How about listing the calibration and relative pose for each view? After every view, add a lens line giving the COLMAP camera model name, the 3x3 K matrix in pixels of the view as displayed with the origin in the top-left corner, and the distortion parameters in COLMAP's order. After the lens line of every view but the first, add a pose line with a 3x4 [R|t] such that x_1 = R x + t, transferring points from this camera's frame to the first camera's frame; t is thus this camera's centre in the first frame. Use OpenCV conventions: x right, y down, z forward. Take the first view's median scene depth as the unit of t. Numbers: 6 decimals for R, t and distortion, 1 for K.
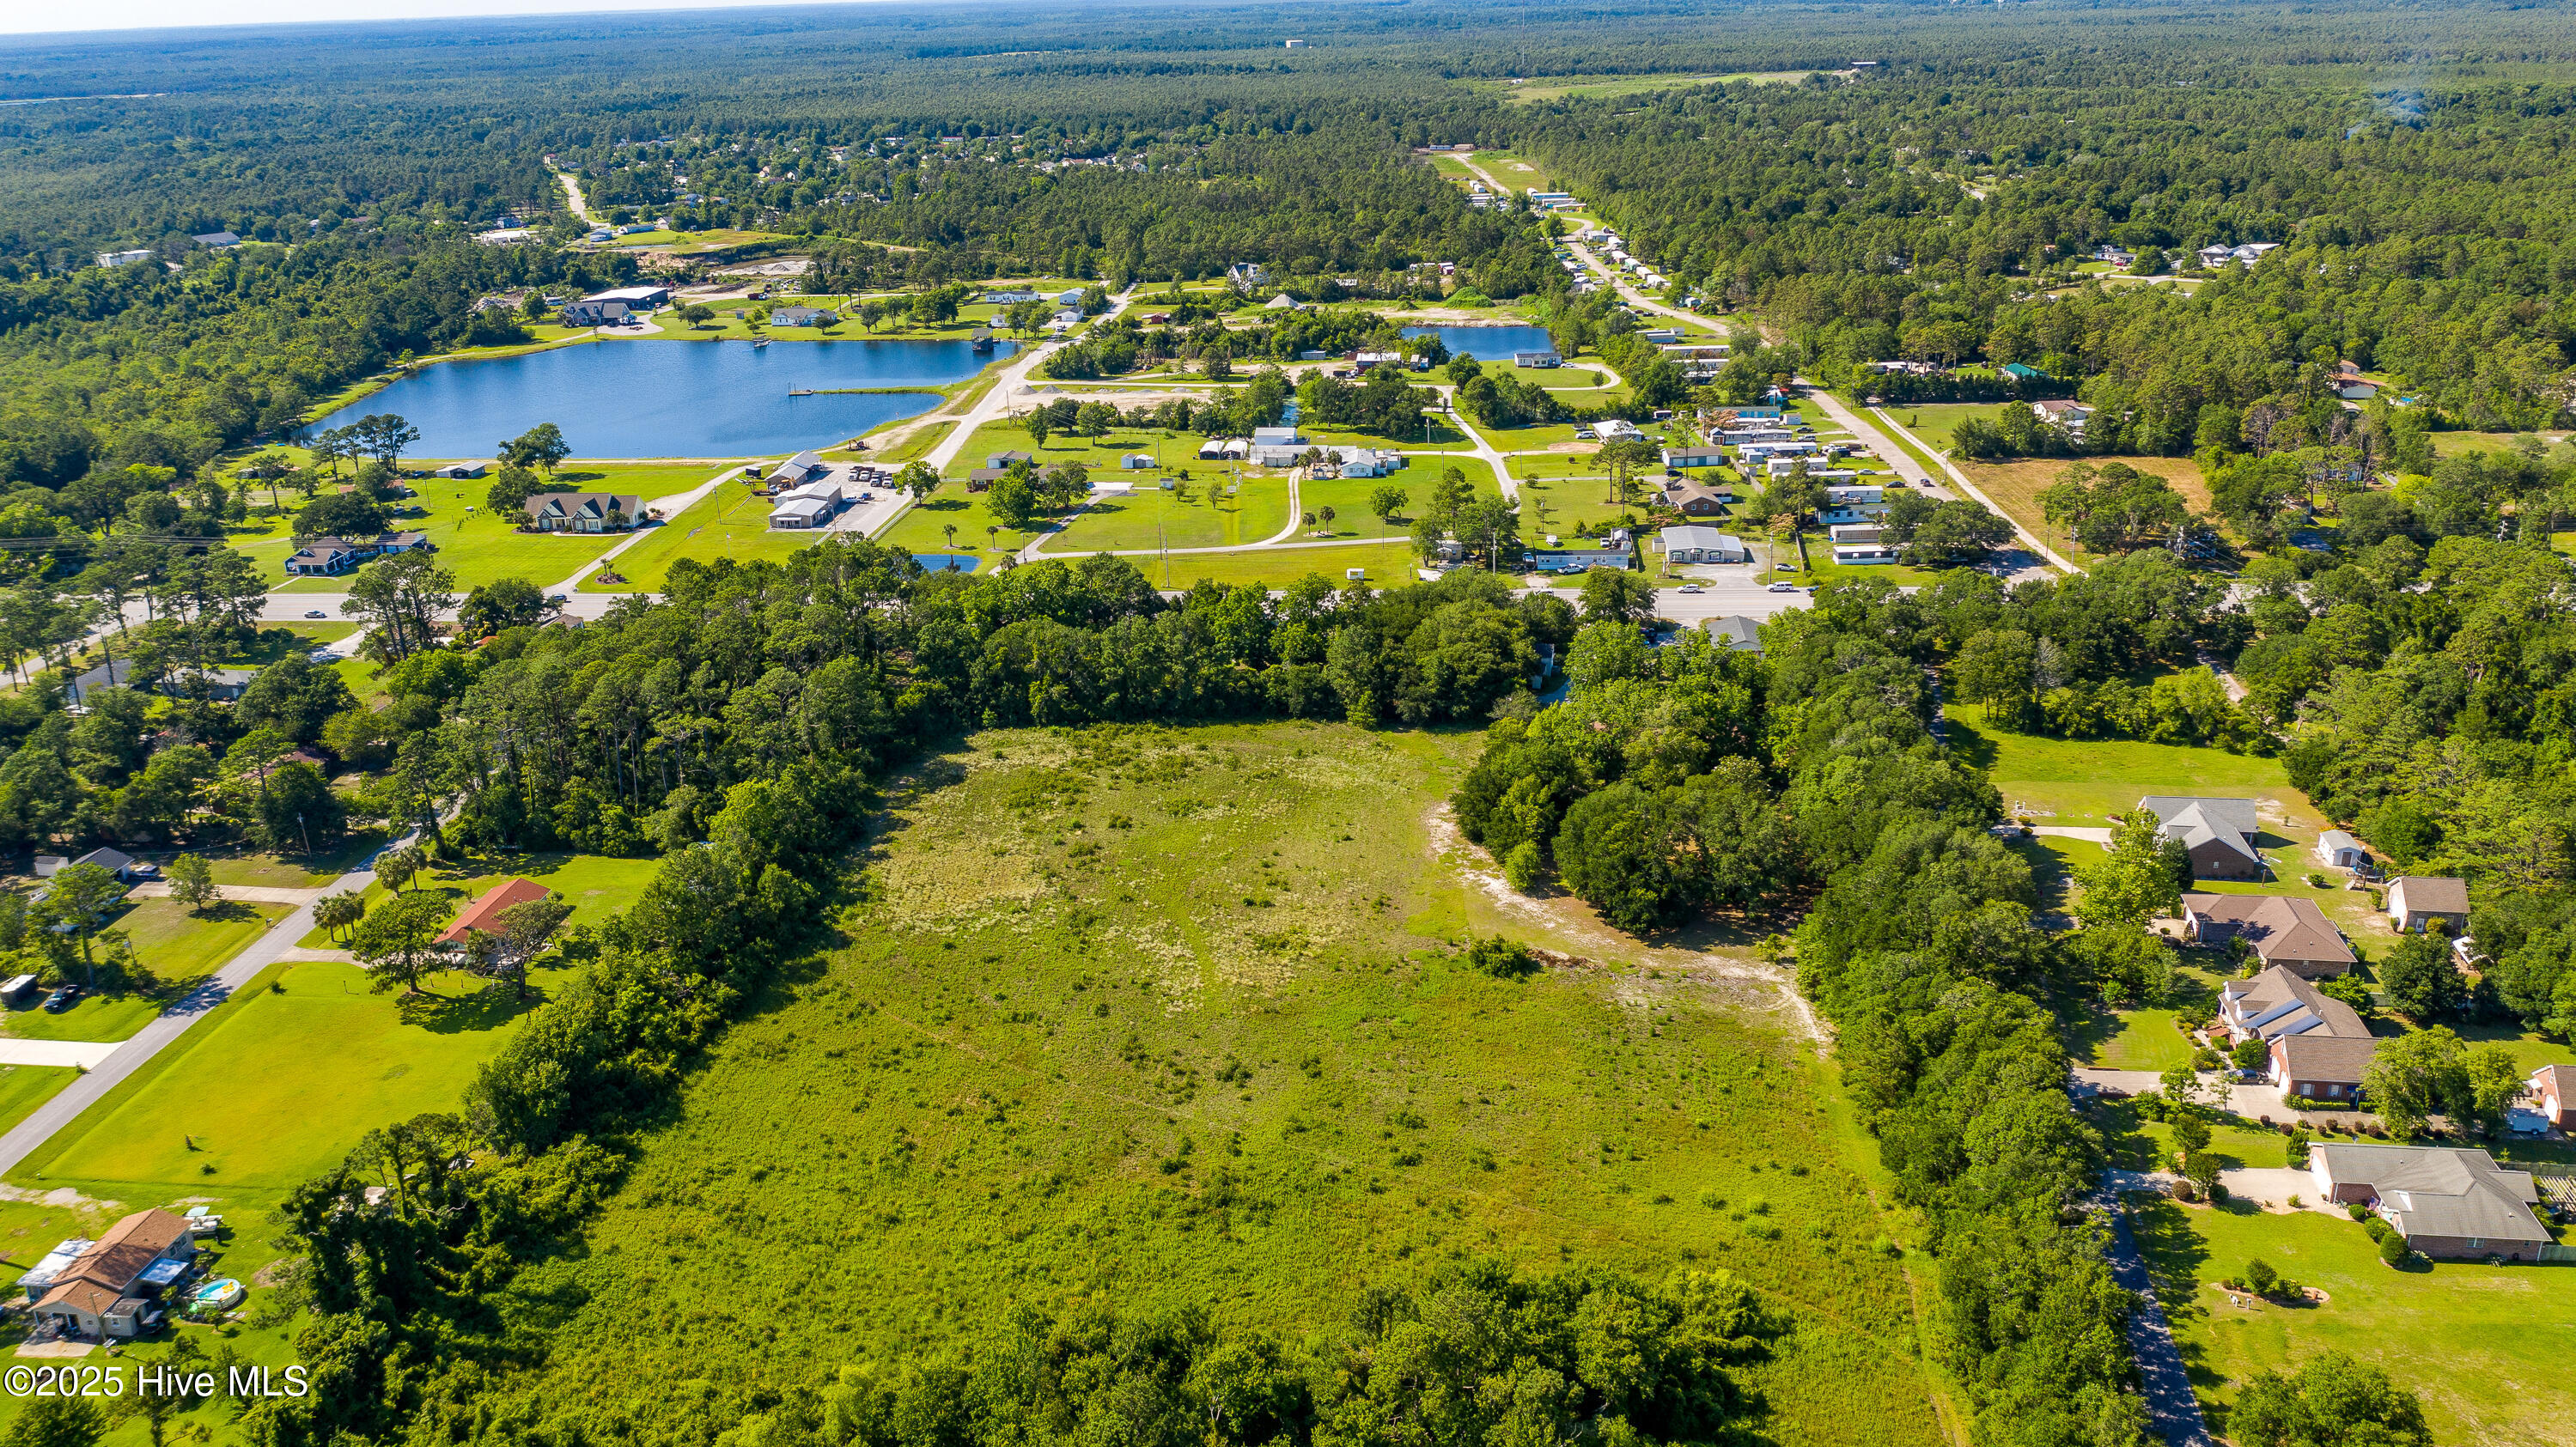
lens RADIAL K [[2027.0, 0, 1288.0], [0, 2027.0, 723.5], [0, 0, 1]] dist [-0.016526, 0.001617]
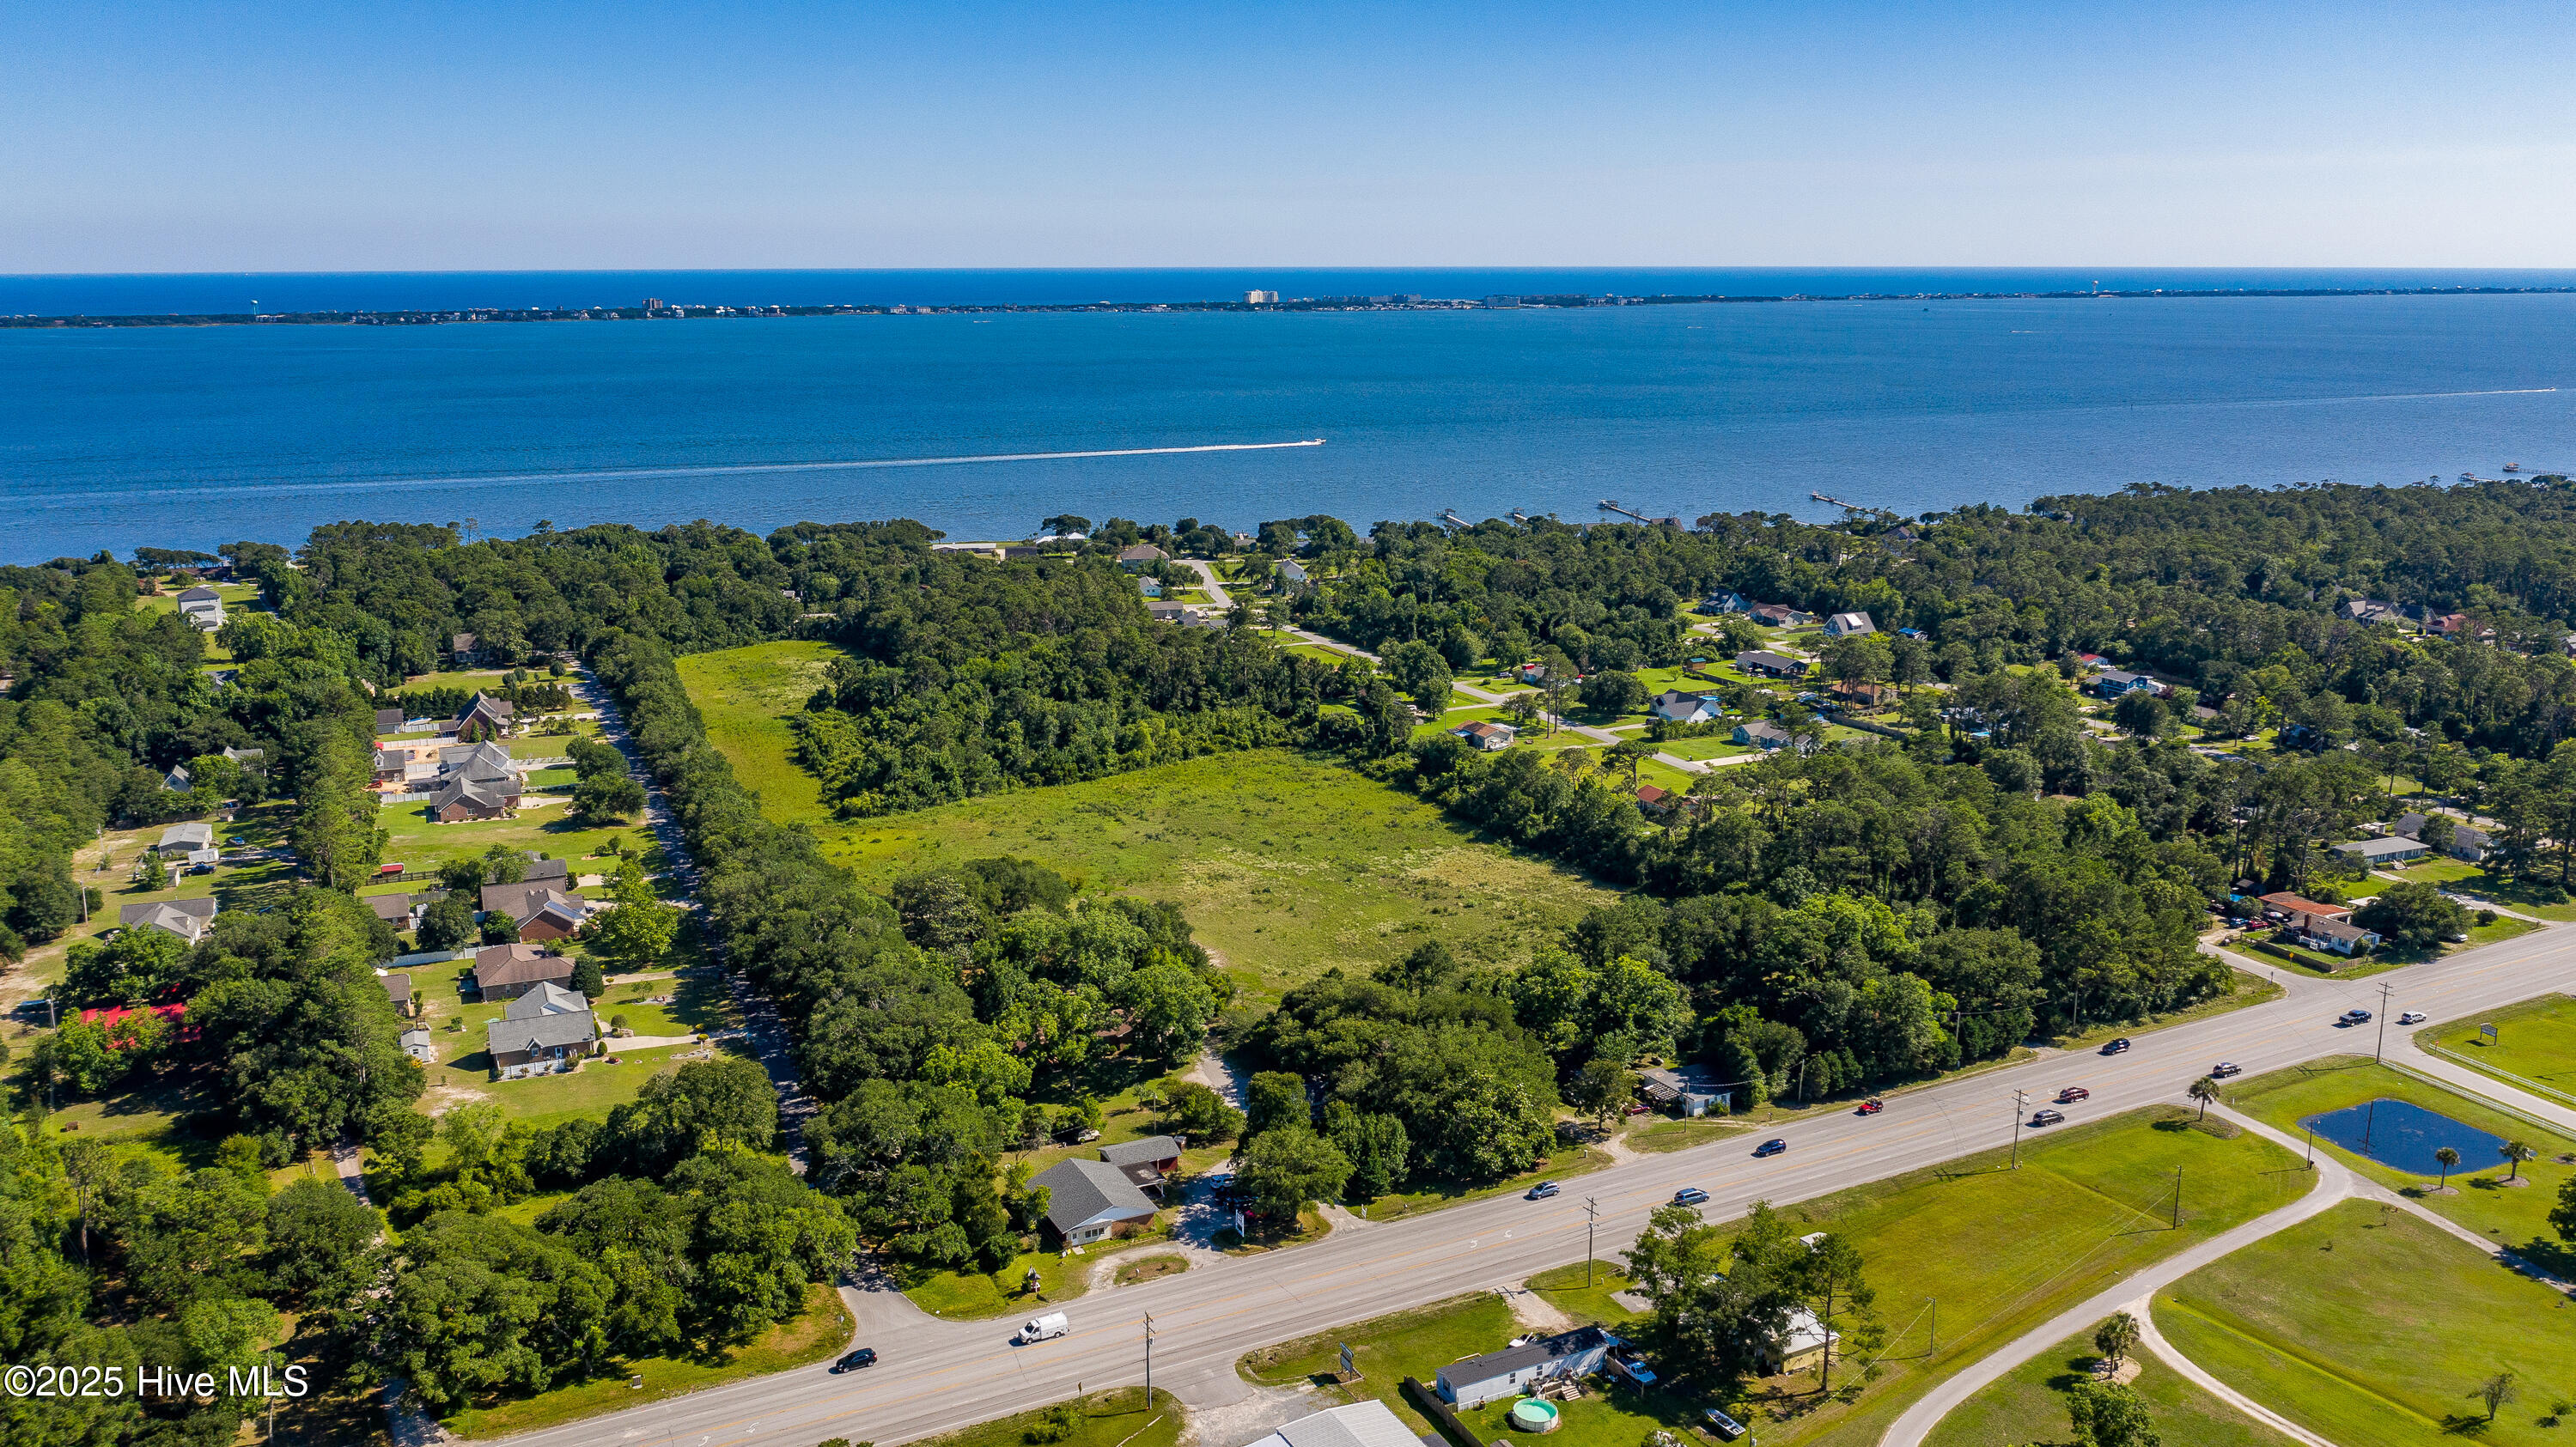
lens RADIAL K [[2090.3, 0, 1285.4], [0, 2090.3, 726.6], [0, 0, 1]] dist [-0.018015, 0.001009]
pose [[-0.851376, 0.144569, -0.504241, 0.360095], [-0.155537, 0.848469, 0.505875, -0.390525], [0.500966, 0.509118, -0.699880, 1.046376]]
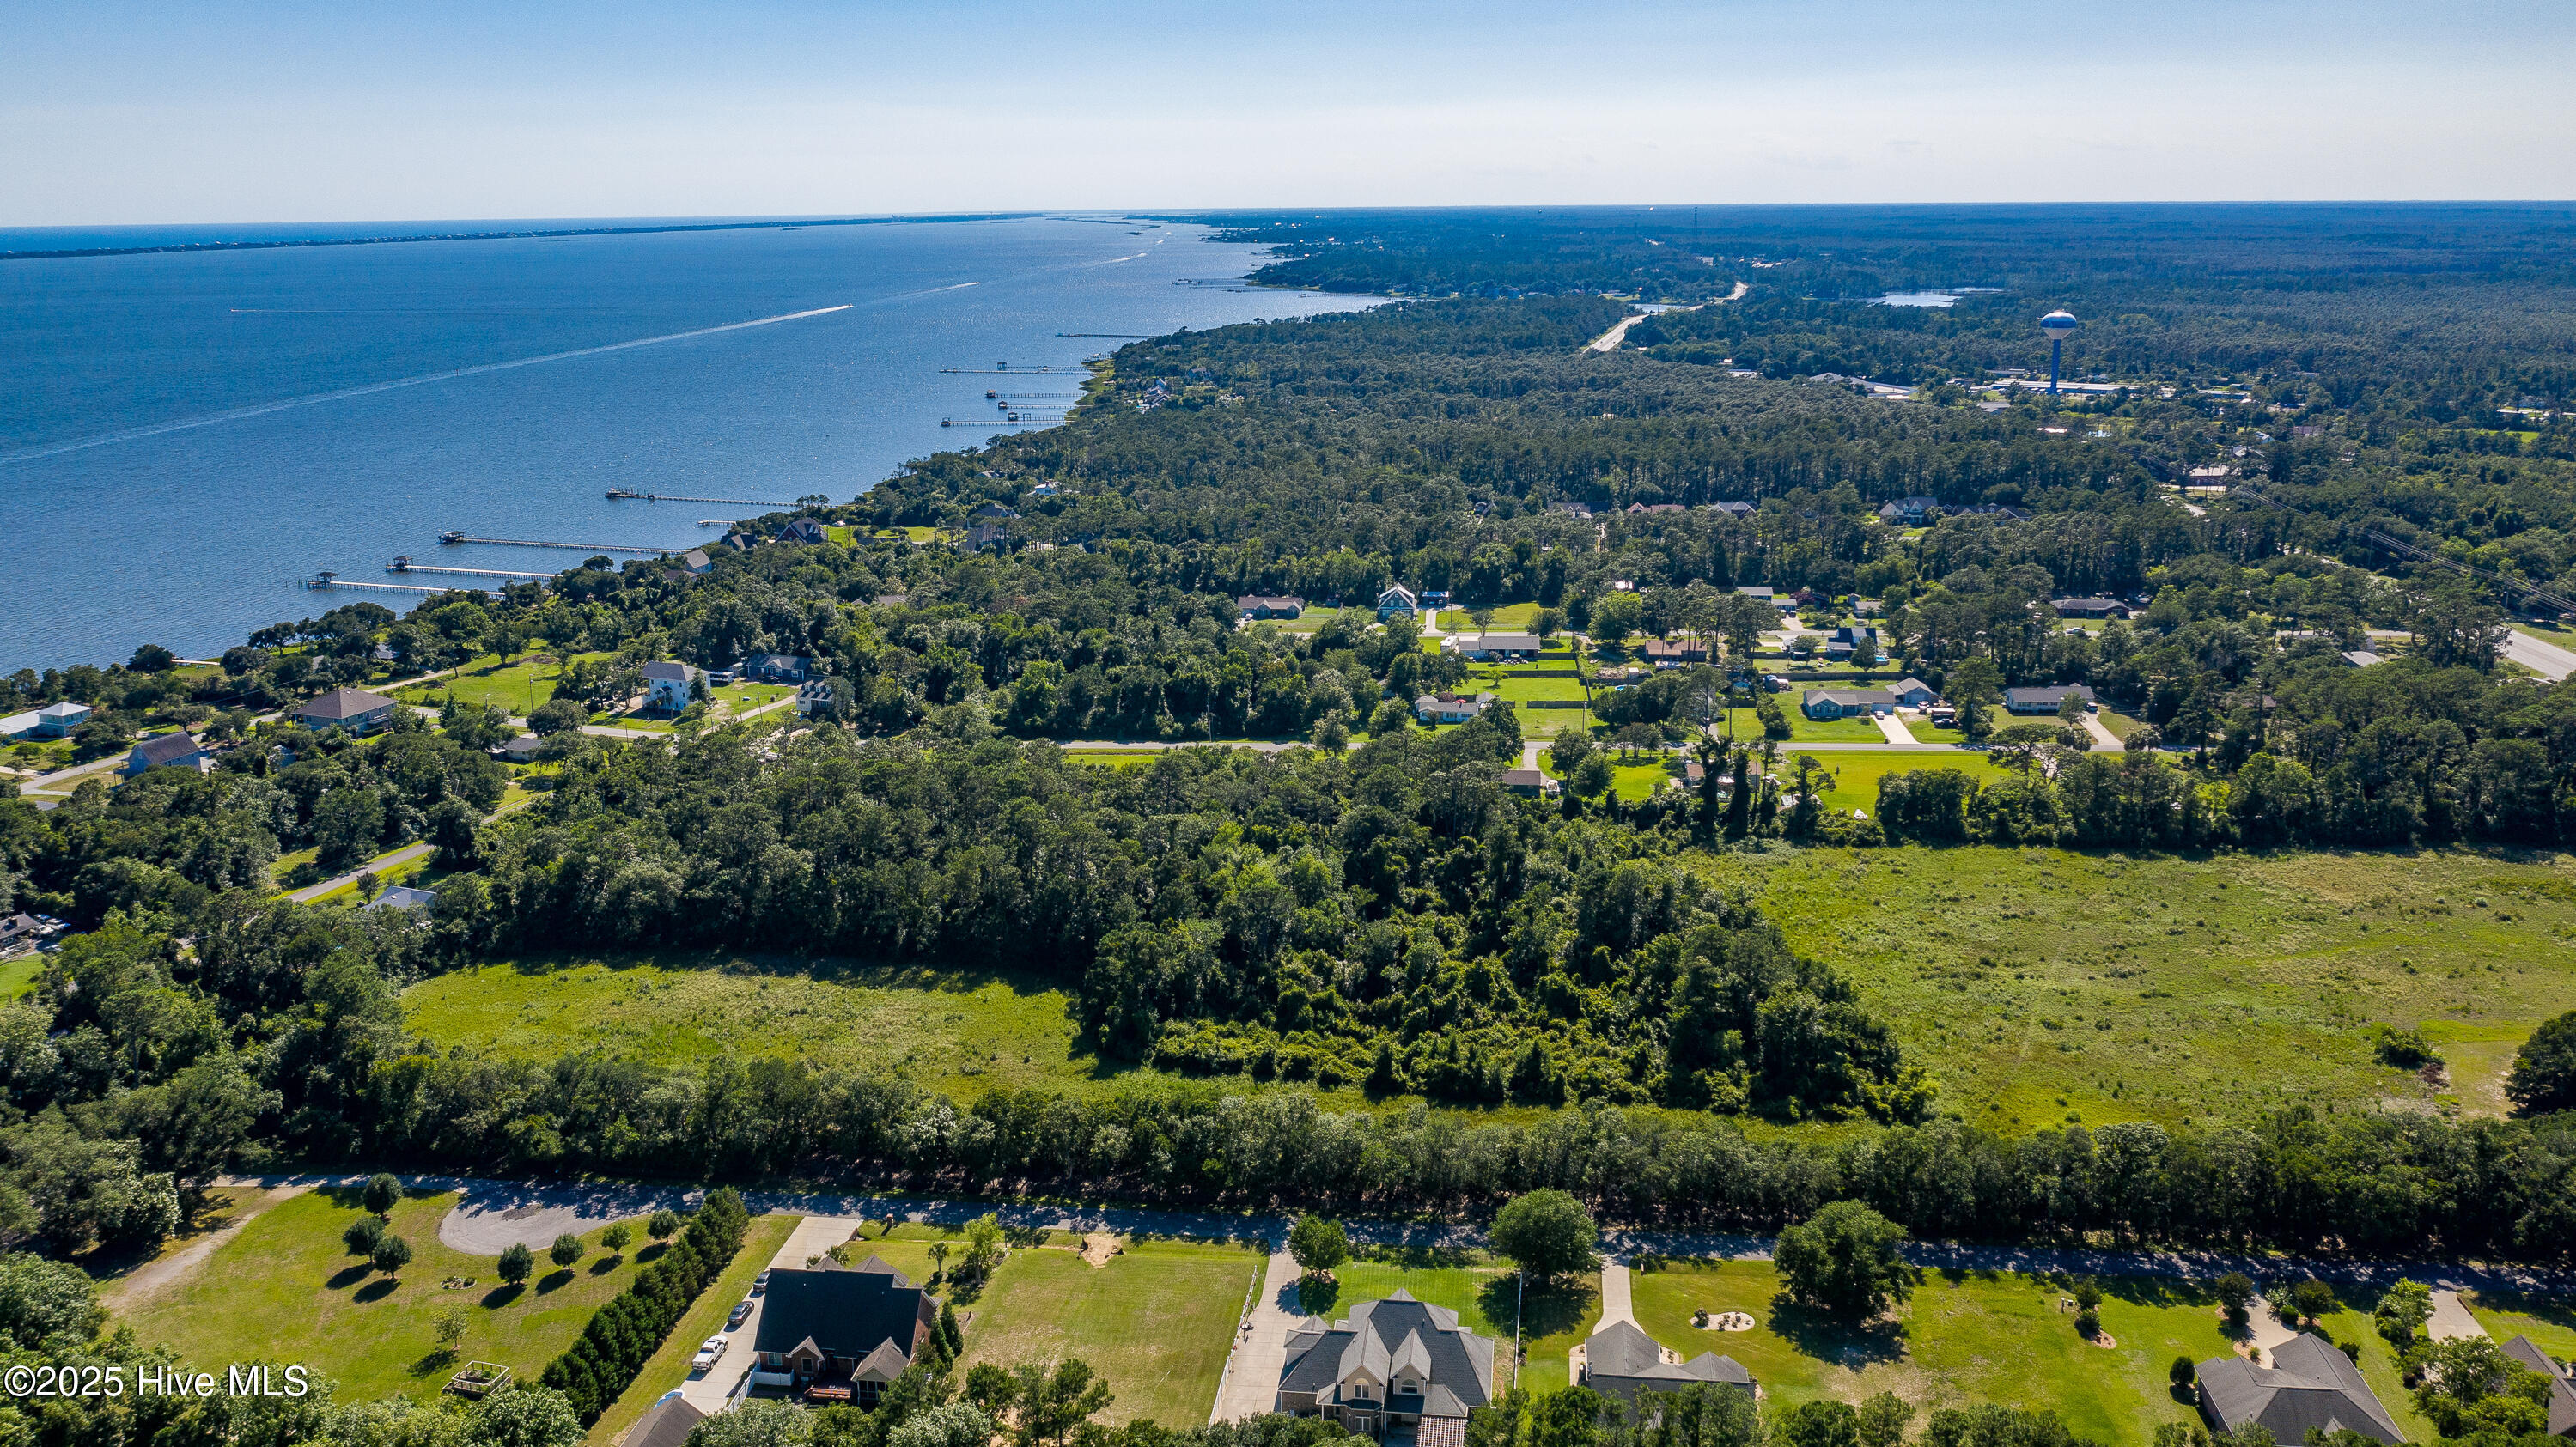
lens RADIAL K [[2026.6, 0, 1288.0], [0, 2026.6, 723.5], [0, 0, 1]] dist [-0.021041, 0.004402]
pose [[0.030051, 0.277718, -0.960192, 0.548584], [-0.336272, 0.907441, 0.251937, -0.059206], [0.941285, 0.315315, 0.120659, 0.120502]]
